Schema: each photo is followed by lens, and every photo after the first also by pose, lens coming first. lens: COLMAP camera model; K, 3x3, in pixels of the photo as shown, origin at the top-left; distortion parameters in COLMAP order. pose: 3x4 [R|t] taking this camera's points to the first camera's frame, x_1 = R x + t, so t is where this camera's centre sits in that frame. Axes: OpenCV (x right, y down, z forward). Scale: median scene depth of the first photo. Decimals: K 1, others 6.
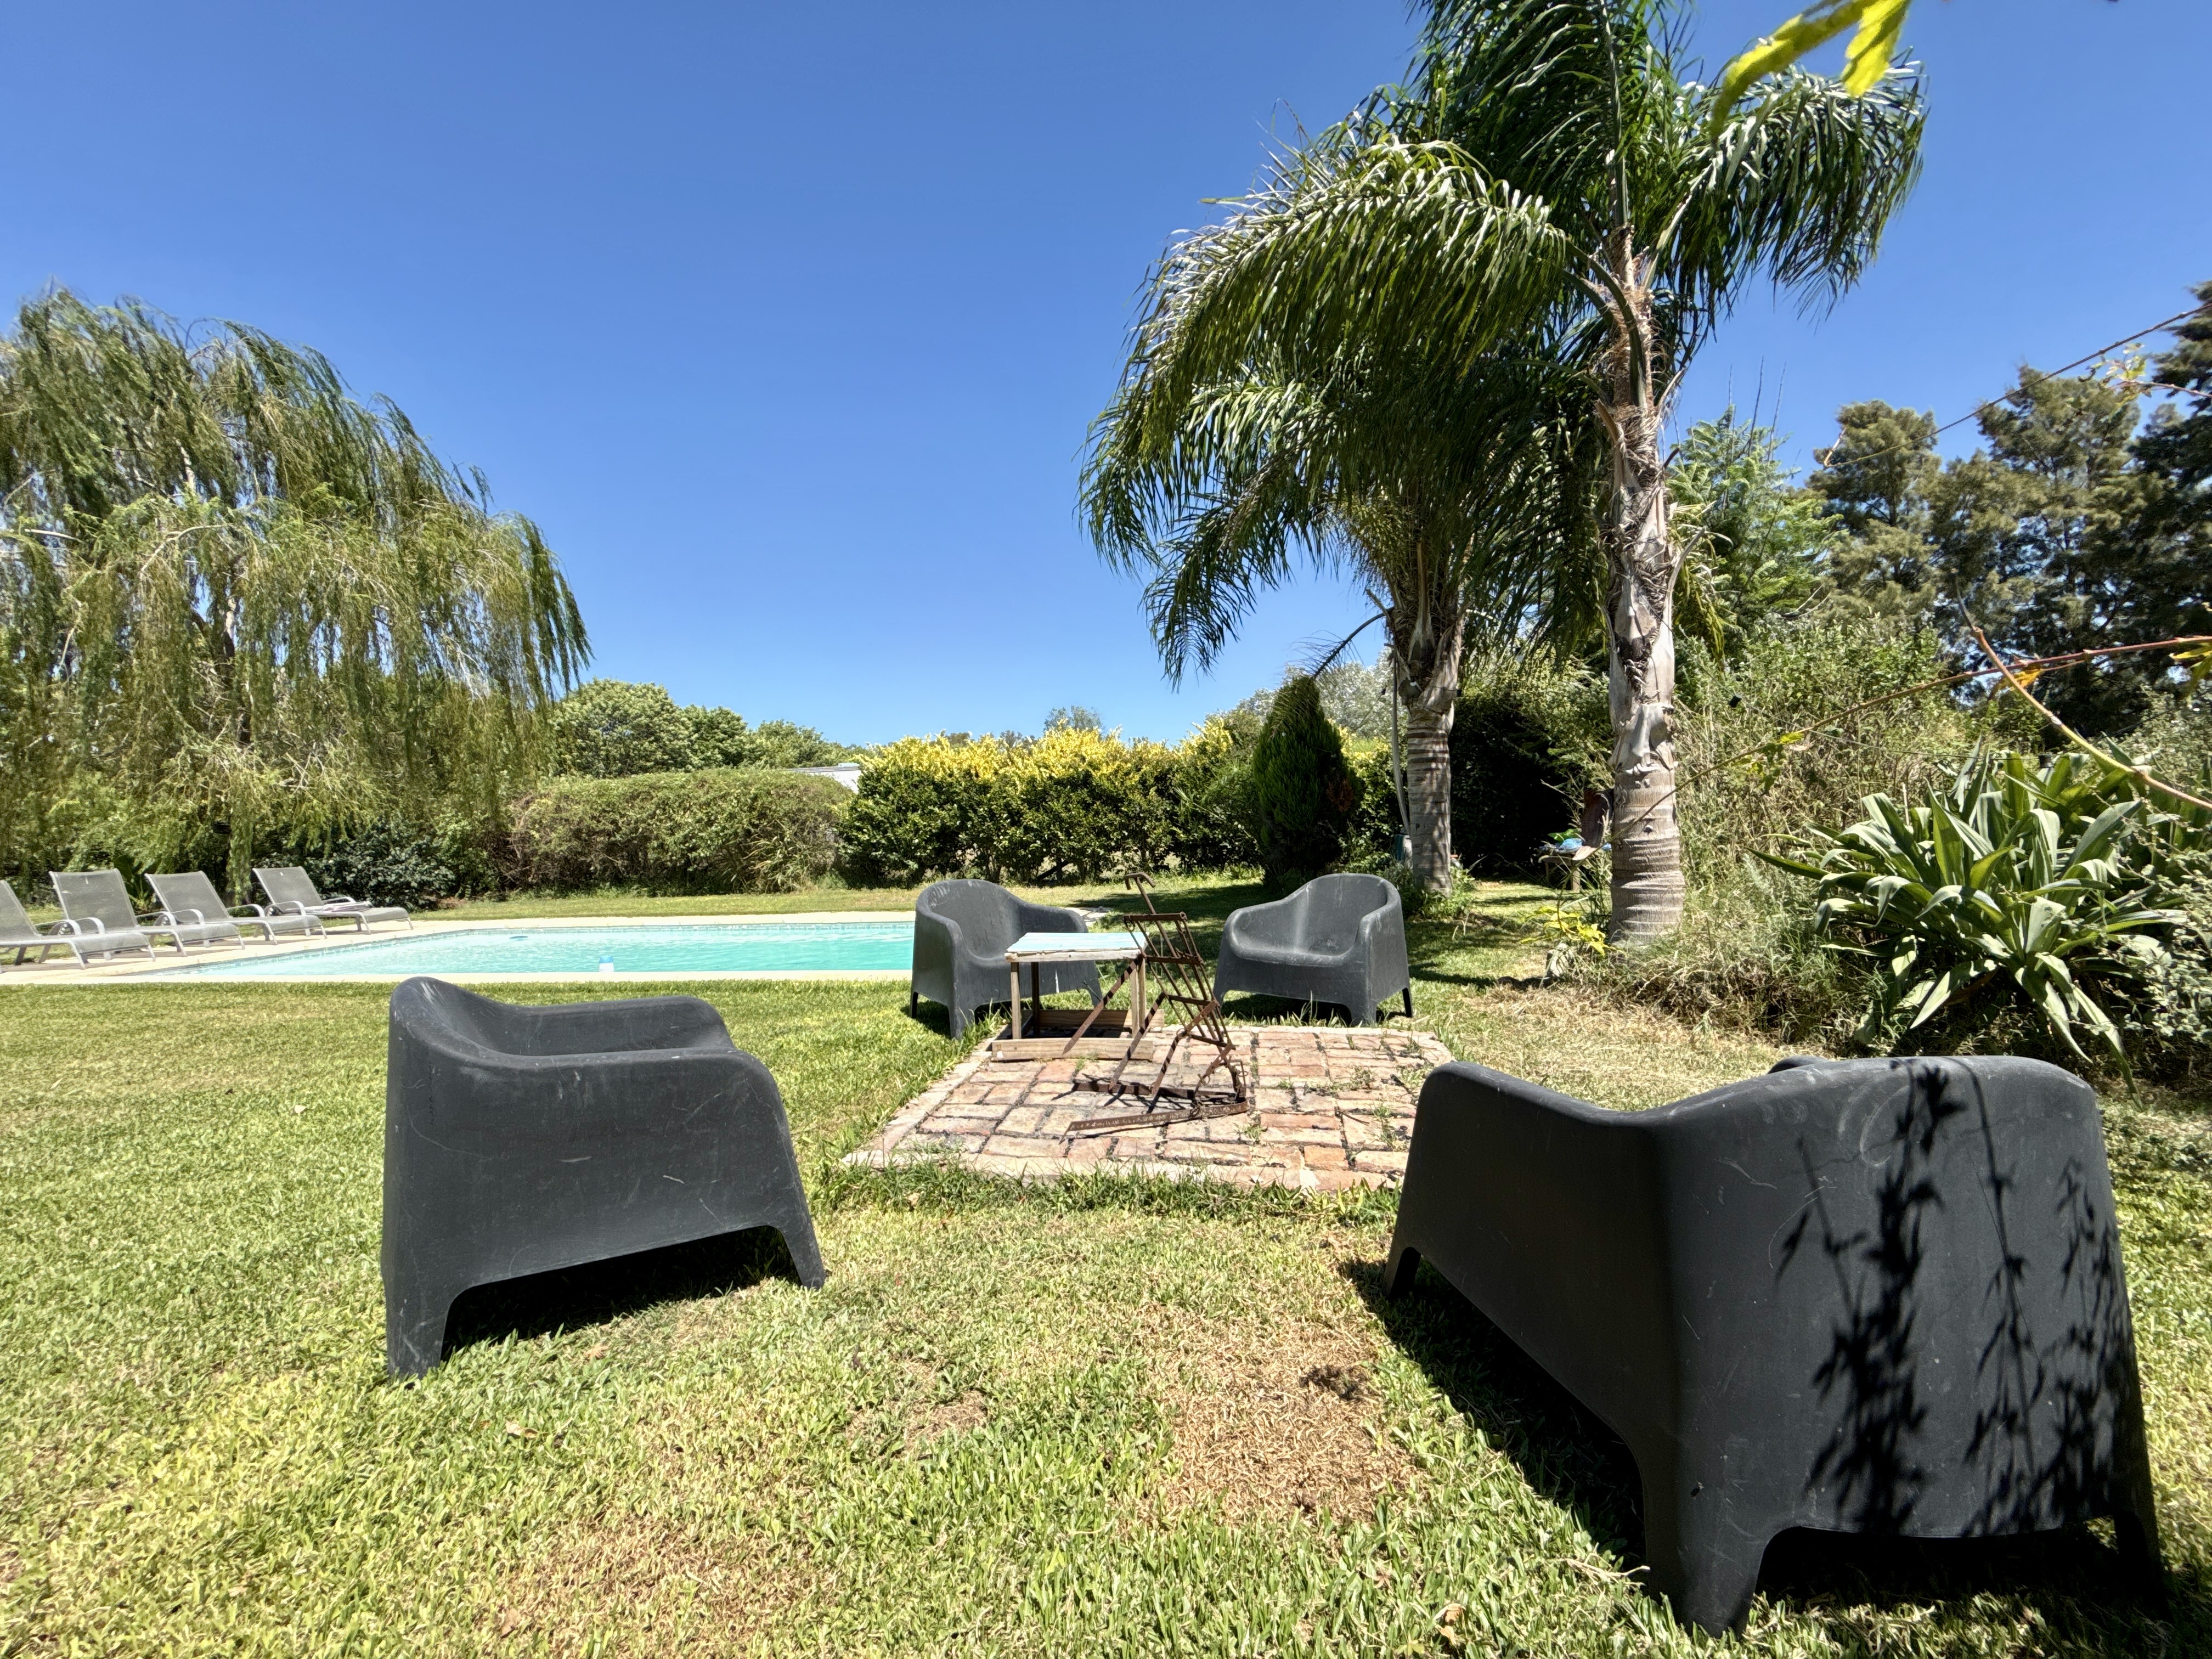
lens RADIAL K [[883.1, 0, 1121.1], [0, 883.1, 830.6], [0, 0, 1]] dist [-0.003374, 0.000535]
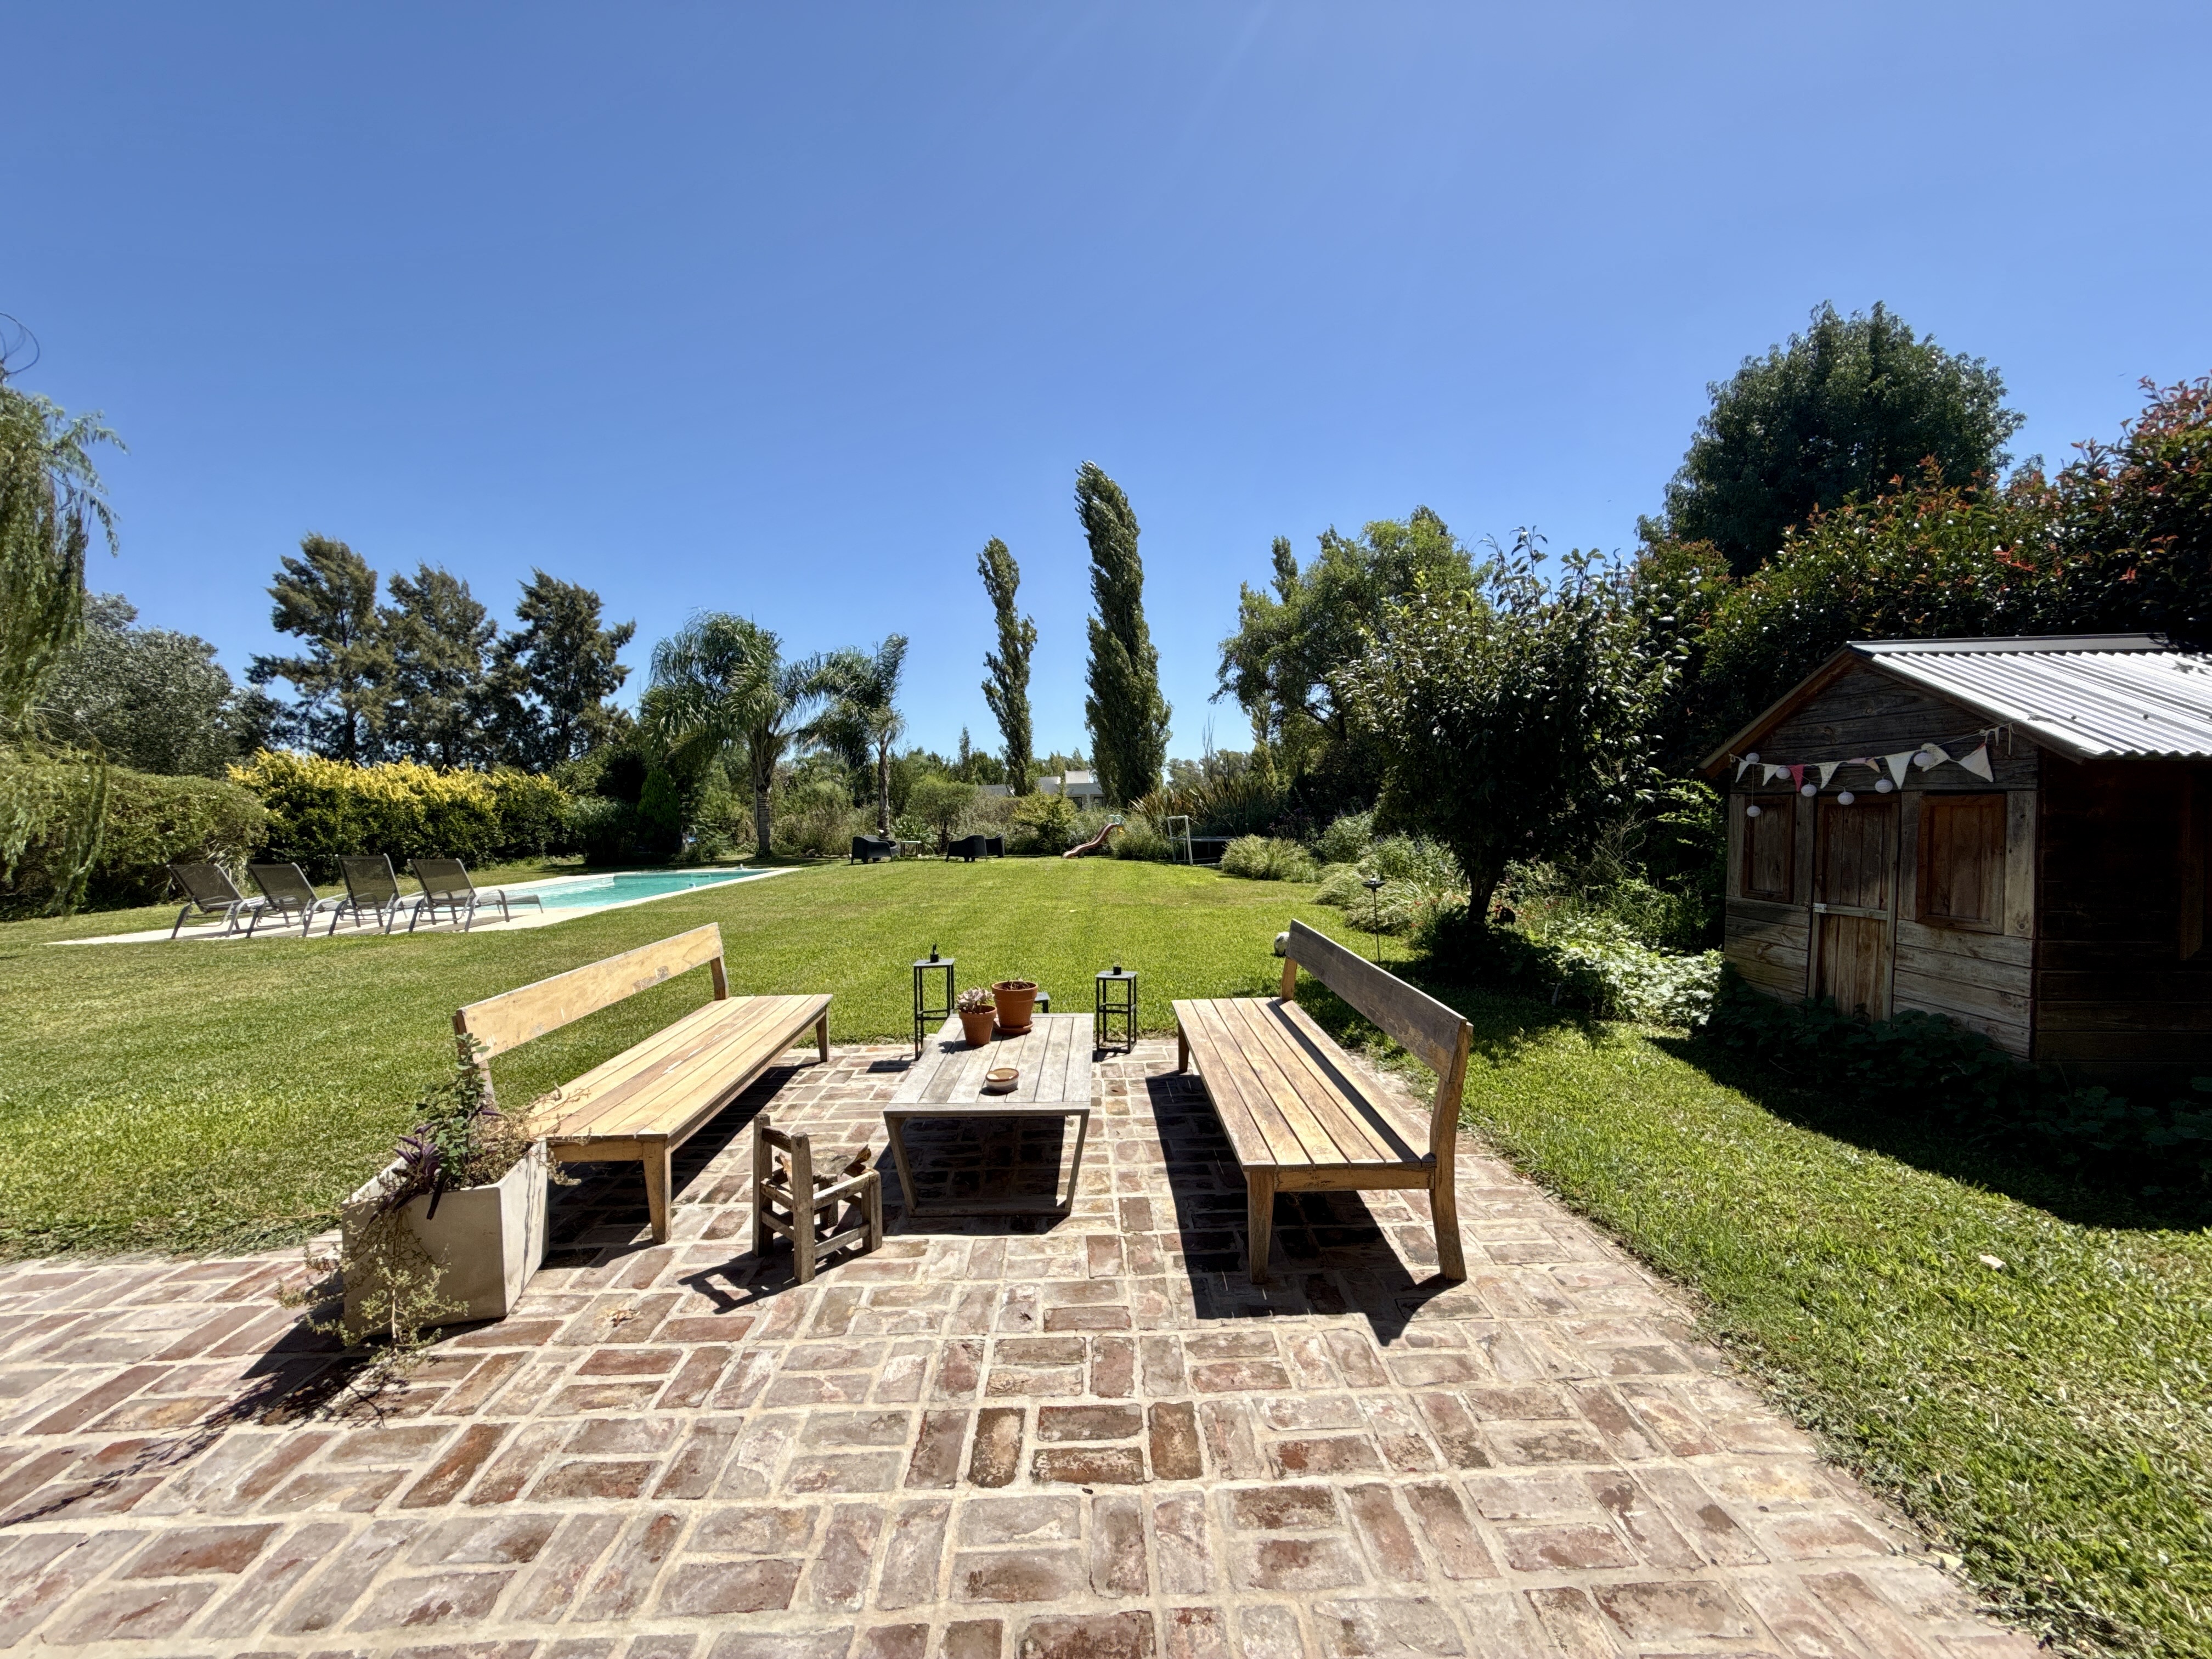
lens RADIAL K [[883.1, 0, 1107.4], [0, 883.1, 821.8], [0, 0, 1]] dist [-0.003374, 0.000535]
pose [[-0.168997, 0.033015, 0.985063, -1.656089], [0.044738, 0.998666, -0.025795, 0.060141], [-0.984601, 0.039711, -0.170249, 0.181048]]
